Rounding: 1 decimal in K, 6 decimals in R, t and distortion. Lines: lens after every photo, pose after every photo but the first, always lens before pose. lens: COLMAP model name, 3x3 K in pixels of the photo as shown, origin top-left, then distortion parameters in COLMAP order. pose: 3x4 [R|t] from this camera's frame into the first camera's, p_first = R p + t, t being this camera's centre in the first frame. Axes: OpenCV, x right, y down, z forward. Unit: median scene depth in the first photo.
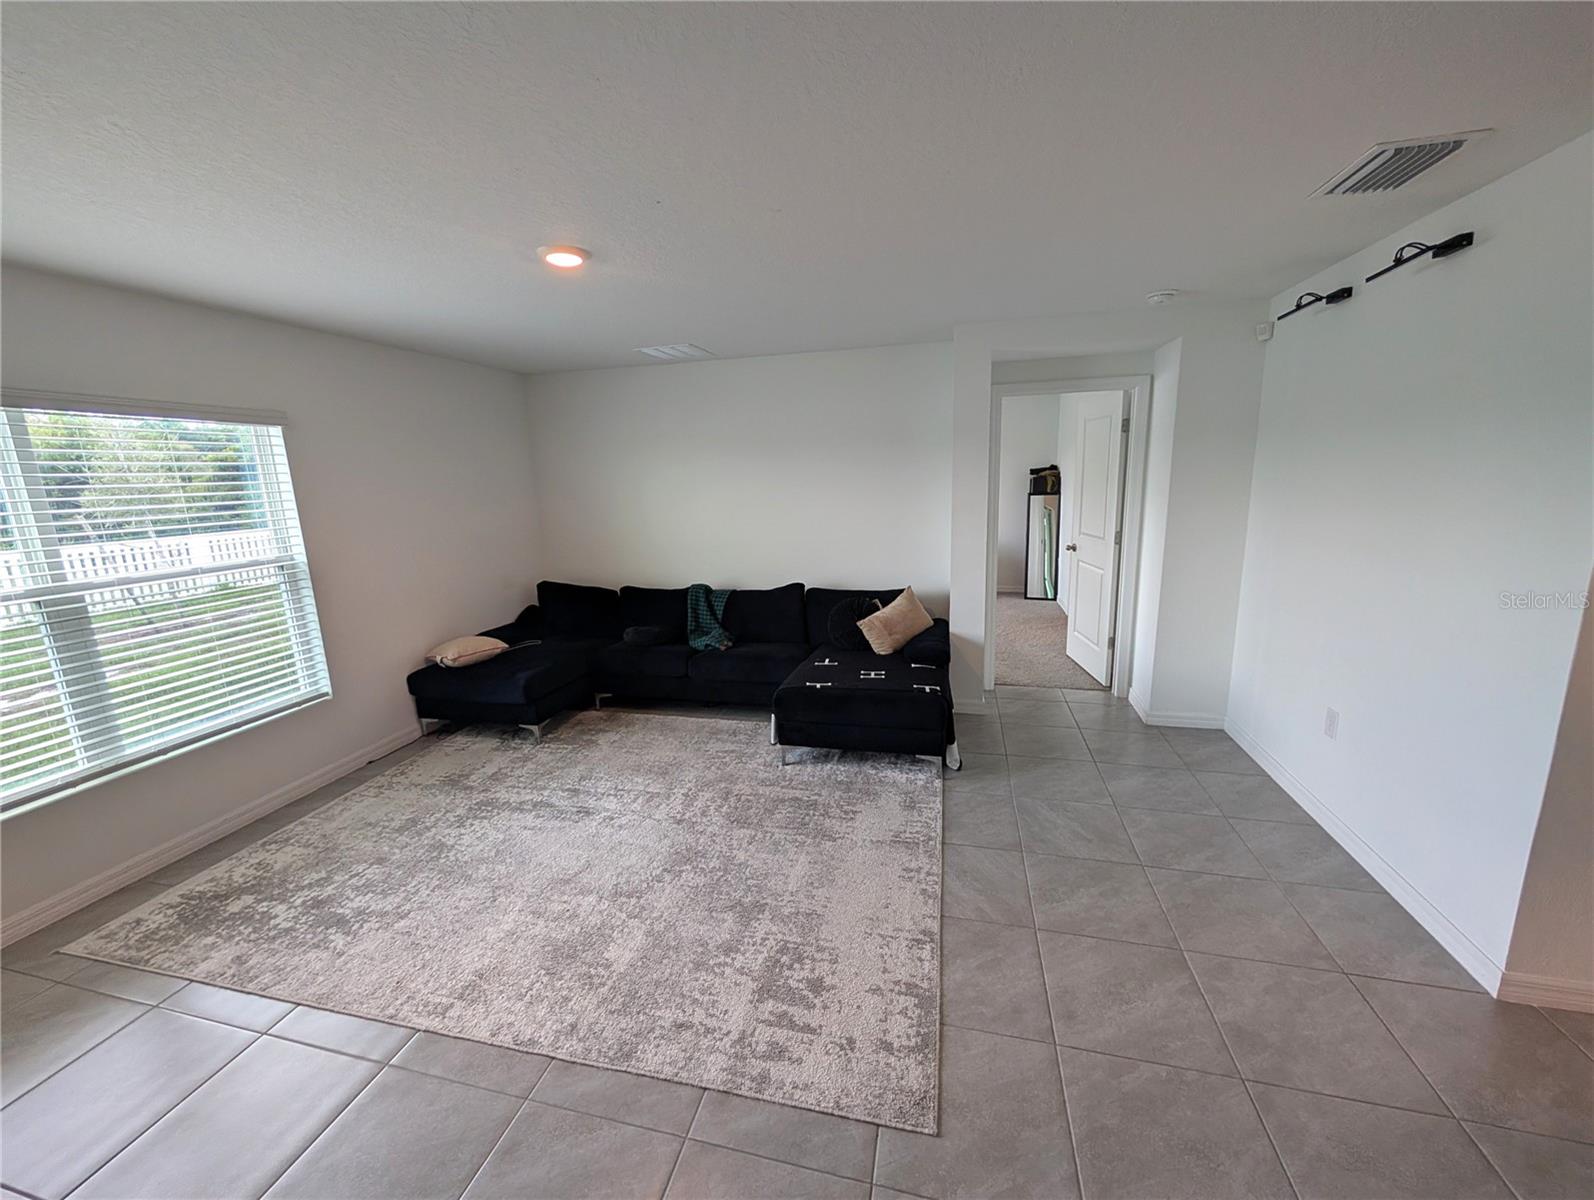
lens RADIAL K [[621.3, 0, 788.9], [0, 621.3, 593.2], [0, 0, 1]] dist [0.001017, 0.000138]
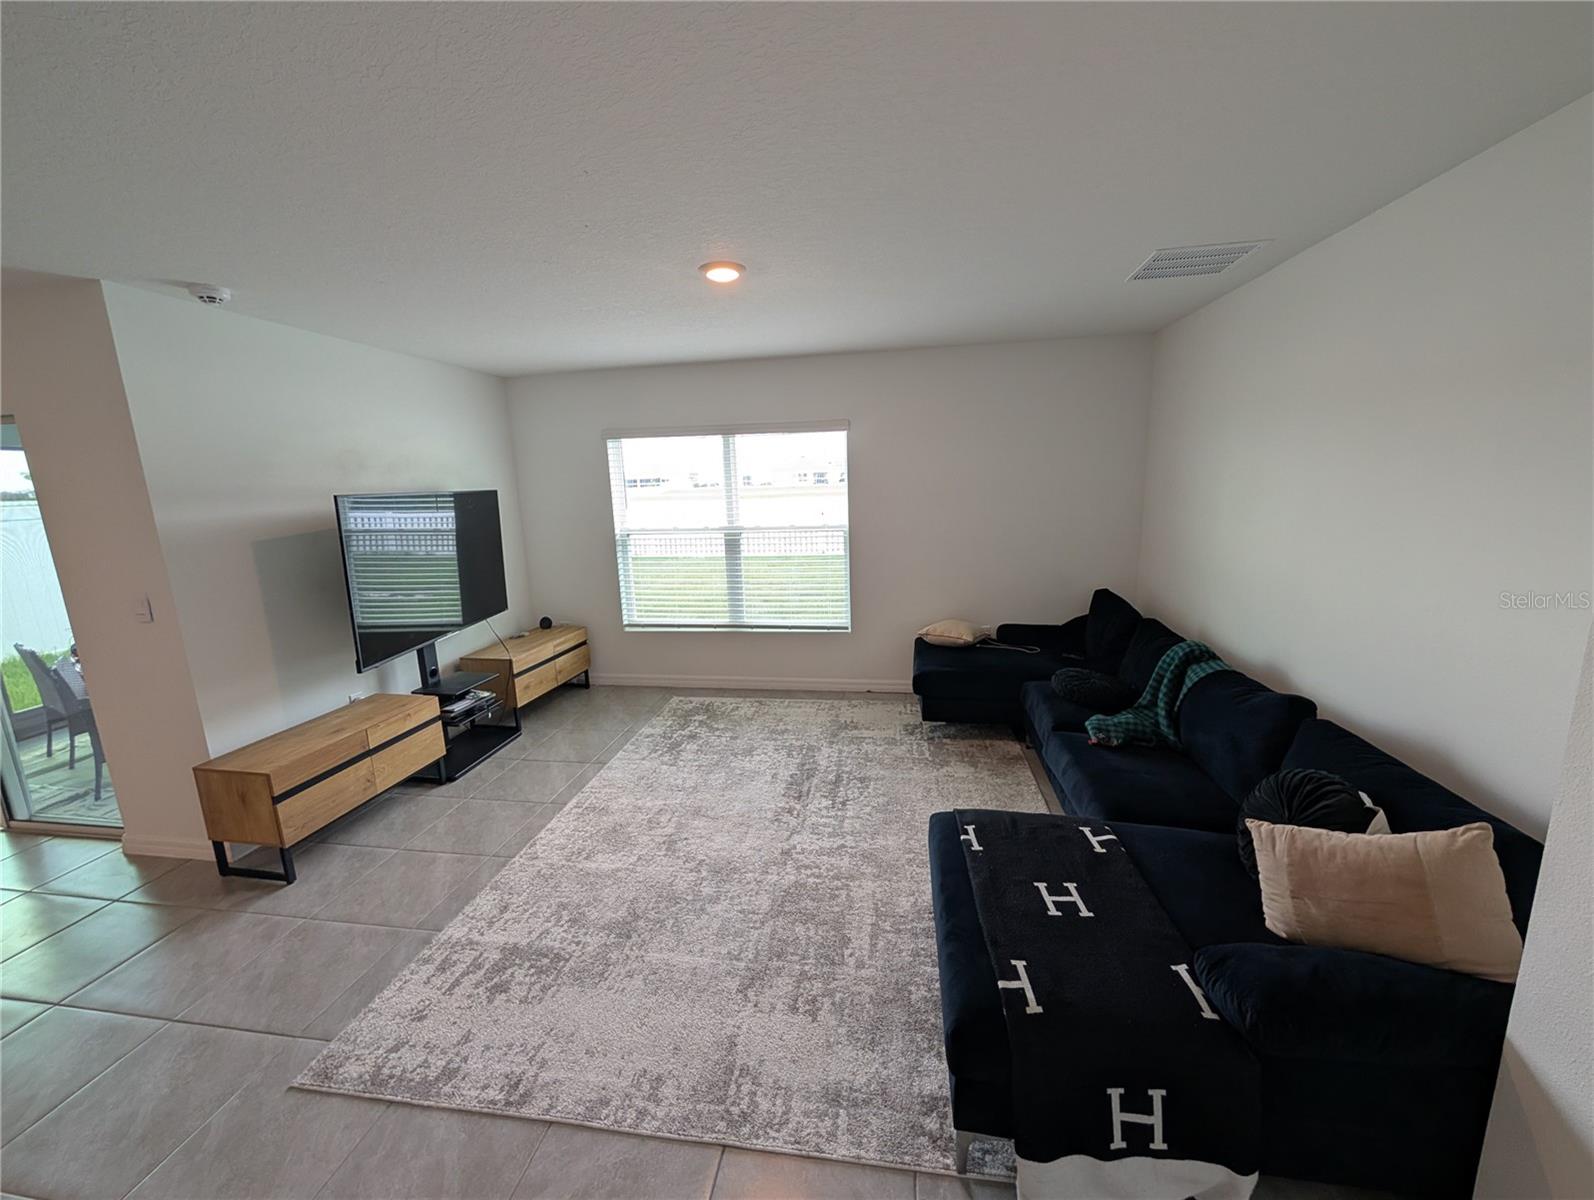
lens RADIAL K [[621.3, 0, 788.9], [0, 621.3, 593.2], [0, 0, 1]] dist [0.001017, 0.000138]
pose [[0.086007, 0.212491, -0.973371, 0.709432], [-0.159898, 0.967270, 0.197031, -0.204322], [0.983380, 0.138694, 0.117169, 0.950011]]
